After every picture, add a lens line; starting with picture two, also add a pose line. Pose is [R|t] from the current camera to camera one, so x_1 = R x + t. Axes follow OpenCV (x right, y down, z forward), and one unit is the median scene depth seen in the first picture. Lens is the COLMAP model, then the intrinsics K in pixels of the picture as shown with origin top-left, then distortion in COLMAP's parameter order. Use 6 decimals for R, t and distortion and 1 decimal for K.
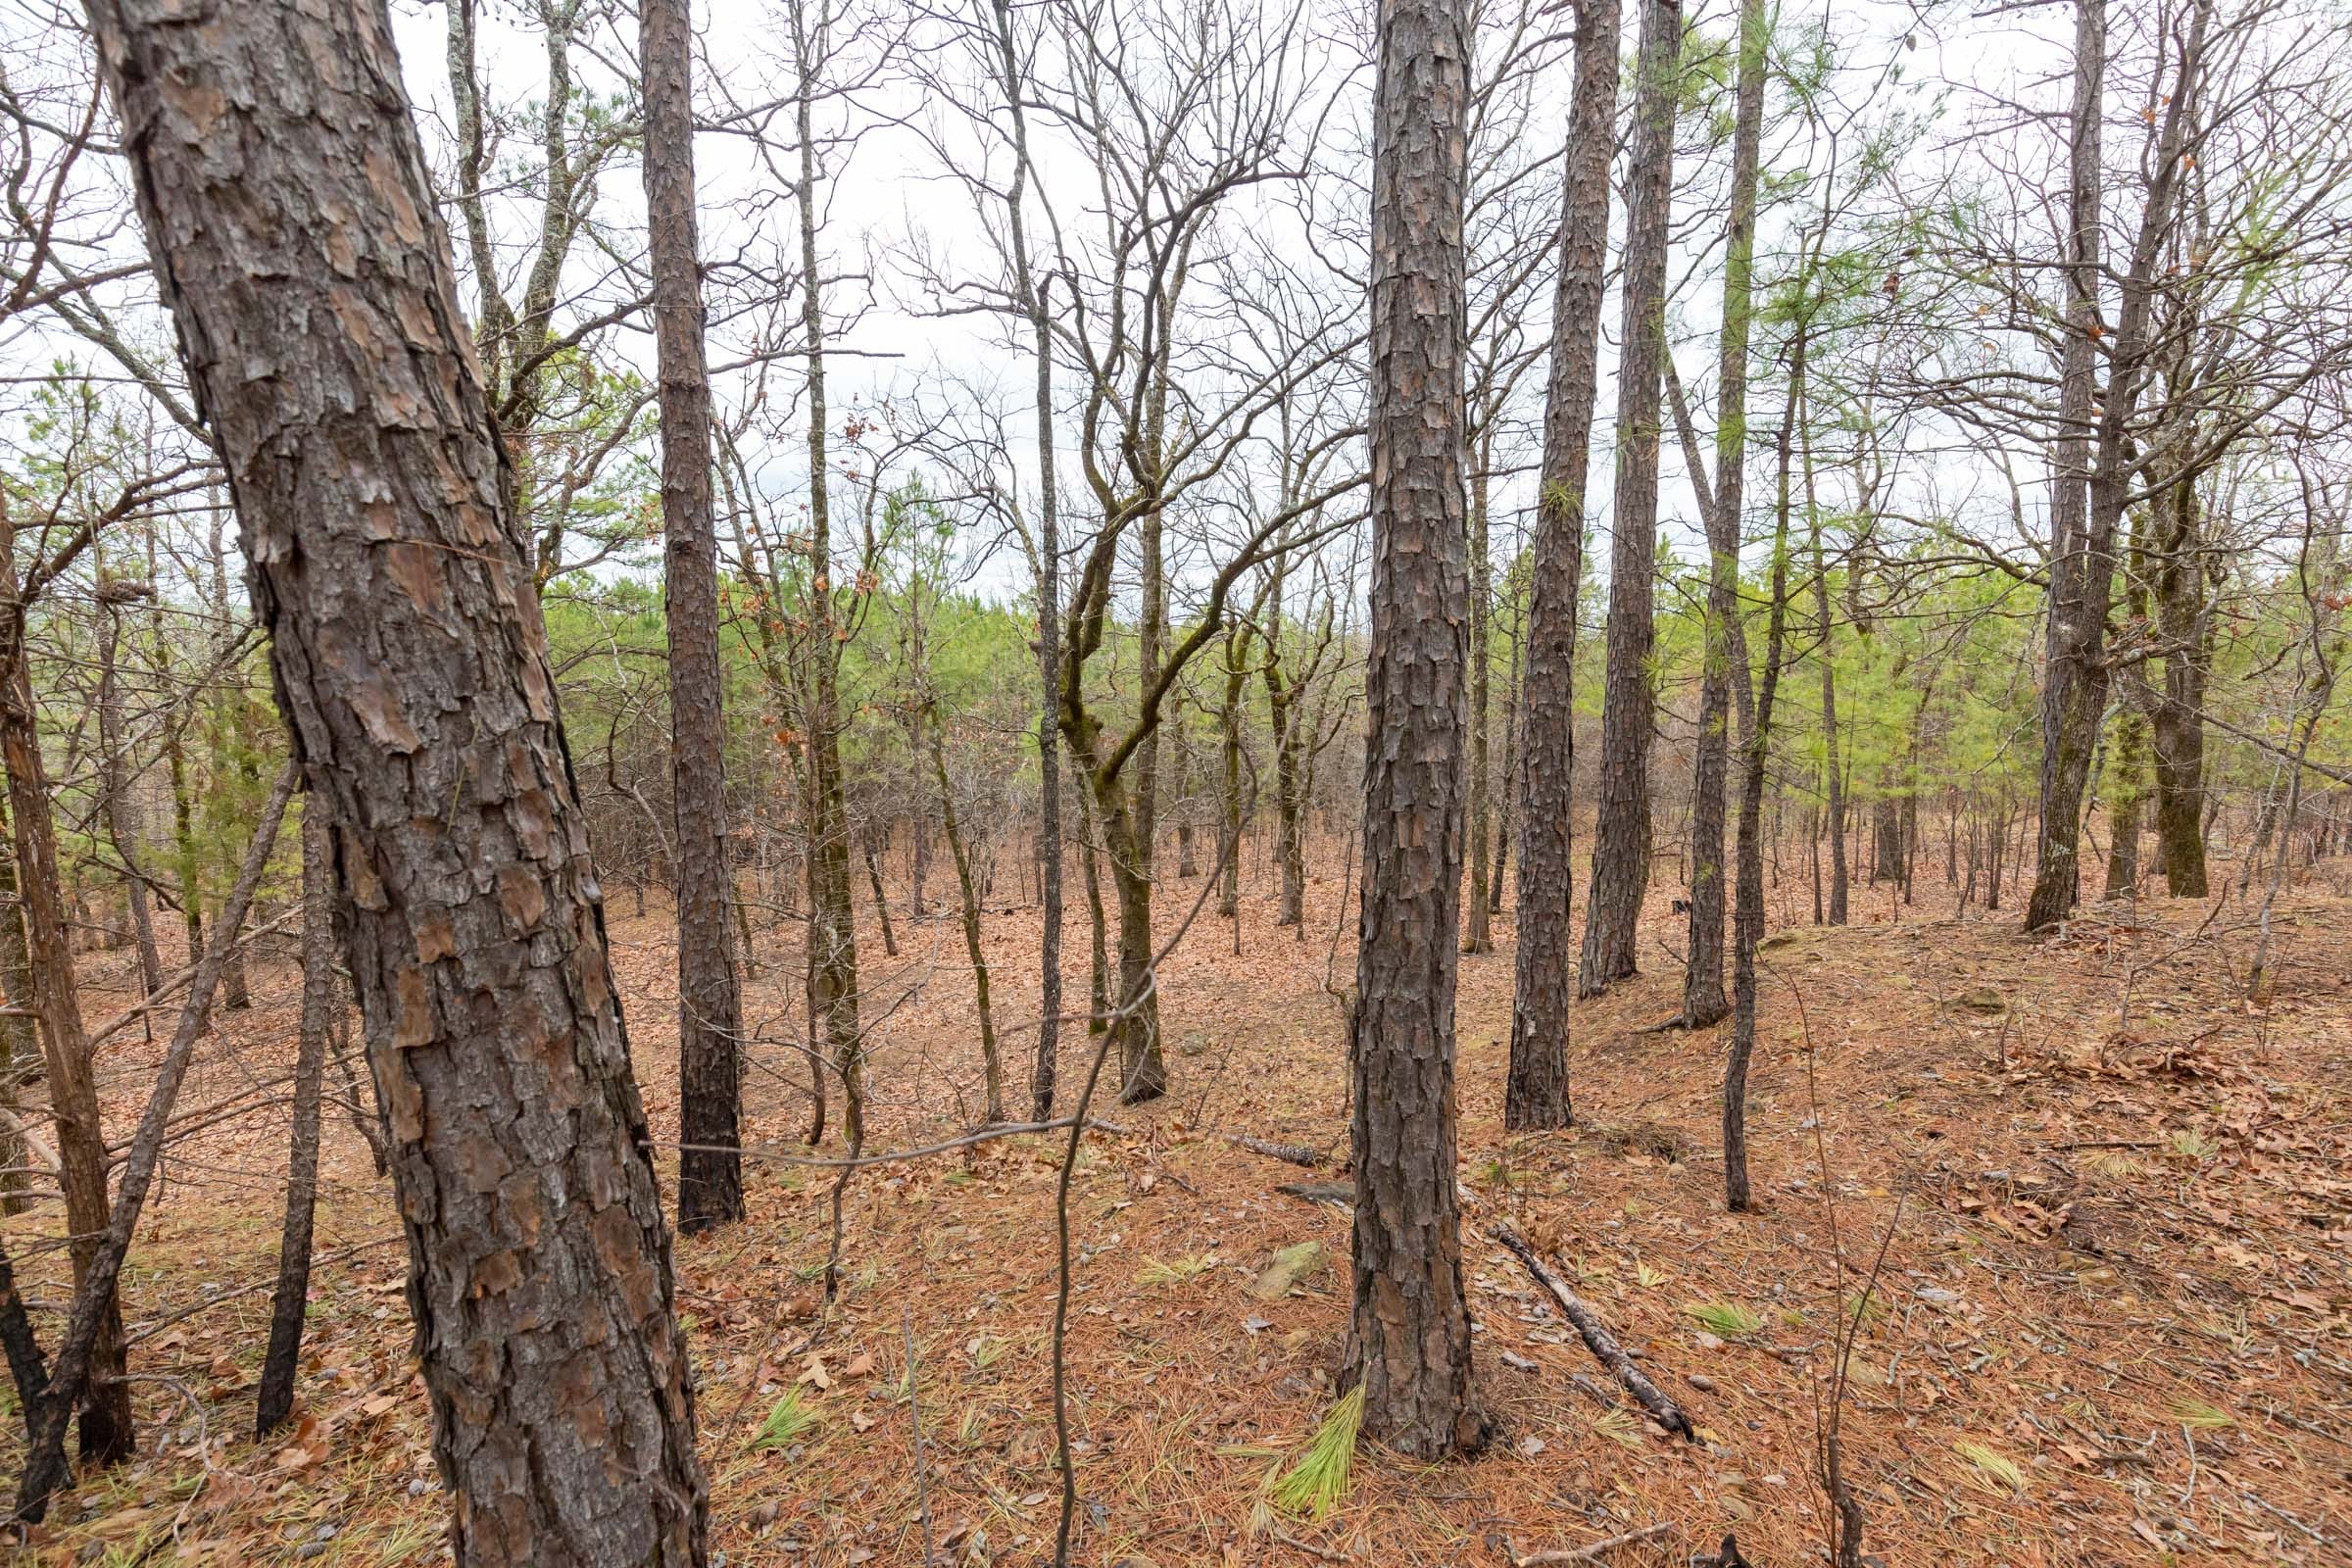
lens RADIAL K [[1066.2, 0, 1173.0], [0, 1066.2, 788.4], [0, 0, 1]] dist [0.009379, -0.002696]
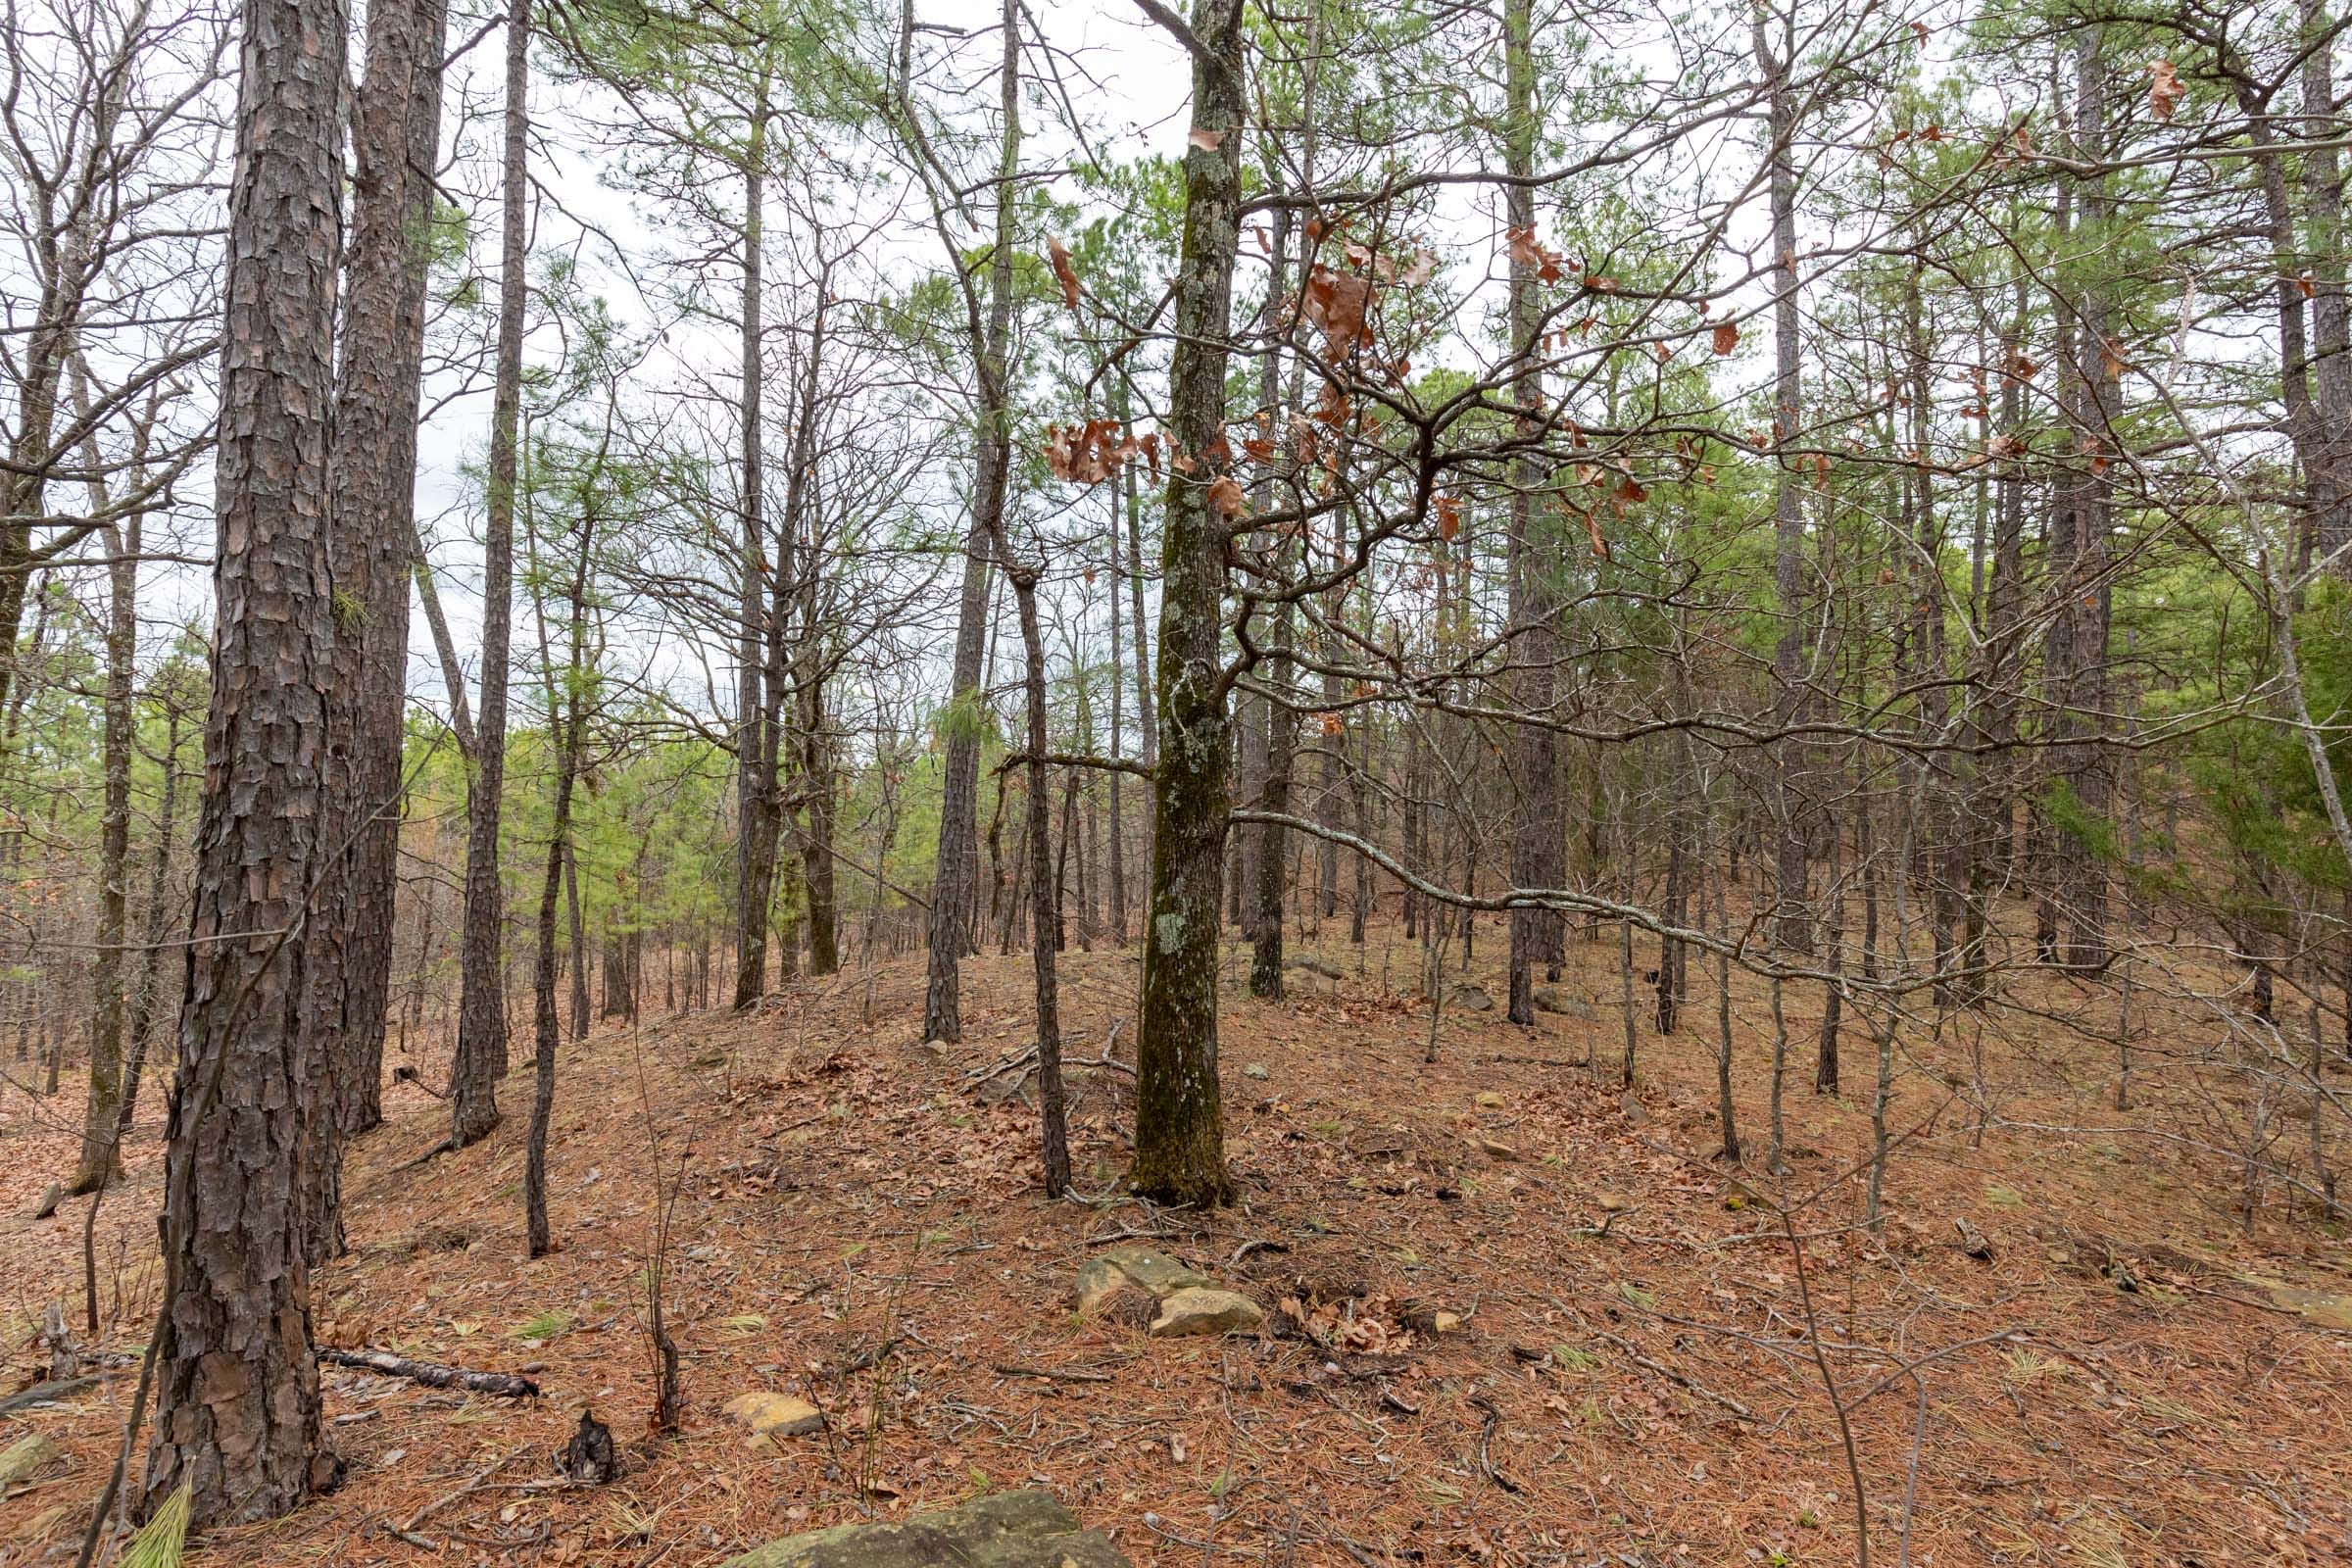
lens RADIAL K [[1066.2, 0, 1173.0], [0, 1066.2, 788.4], [0, 0, 1]] dist [0.009379, -0.002696]
pose [[0.477536, 0.053414, 0.876987, -0.146572], [0.072434, 0.992359, -0.099882, 0.061914], [-0.875621, 0.111221, 0.470019, -0.143779]]
